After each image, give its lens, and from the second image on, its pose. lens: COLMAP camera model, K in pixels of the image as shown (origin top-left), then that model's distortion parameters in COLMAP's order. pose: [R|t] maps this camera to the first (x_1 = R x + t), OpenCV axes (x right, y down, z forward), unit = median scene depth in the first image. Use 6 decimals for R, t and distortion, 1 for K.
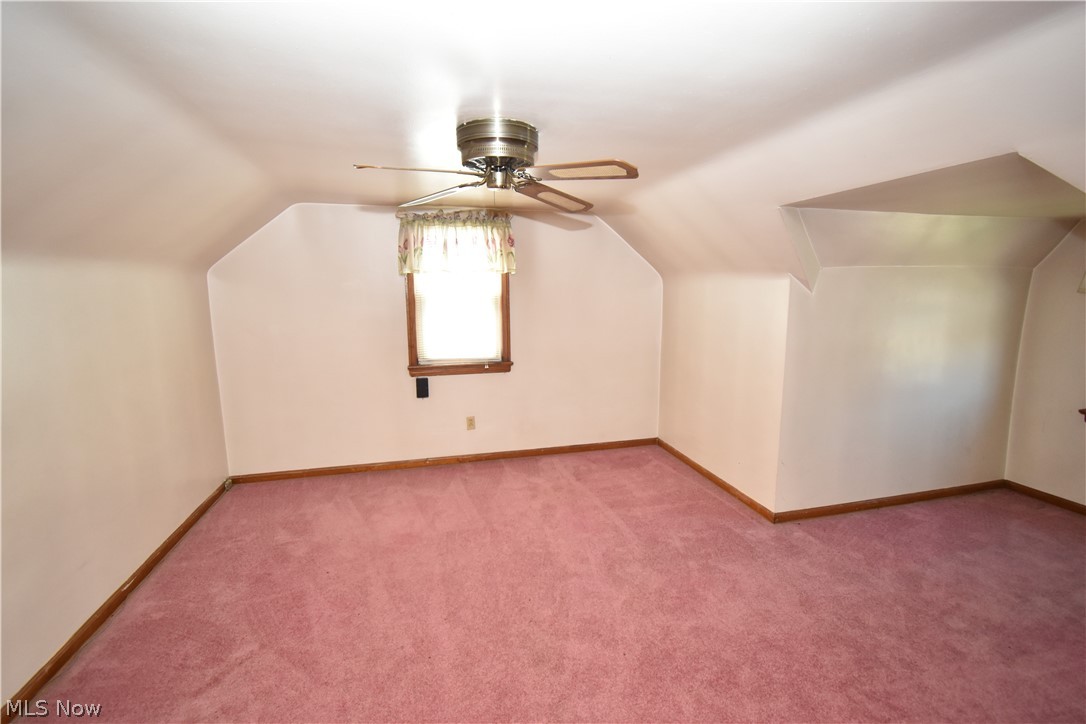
lens RADIAL K [[479.3, 0, 545.0], [0, 479.3, 362.9], [0, 0, 1]] dist [0.002416, -0.002710]
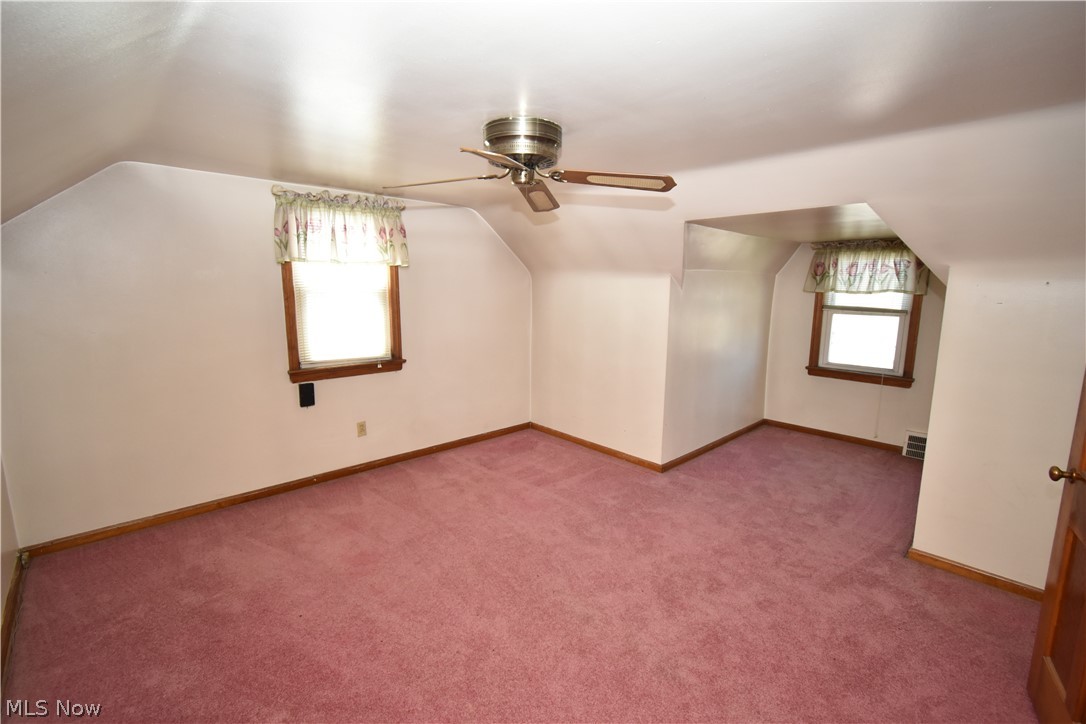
lens RADIAL K [[479.3, 0, 544.2], [0, 479.3, 364.4], [0, 0, 1]] dist [0.002416, -0.002710]
pose [[0.875233, -0.064533, 0.479378, -0.358063], [0.060312, 0.997886, 0.024219, 0.002090], [-0.479927, 0.007715, 0.877274, 0.042678]]
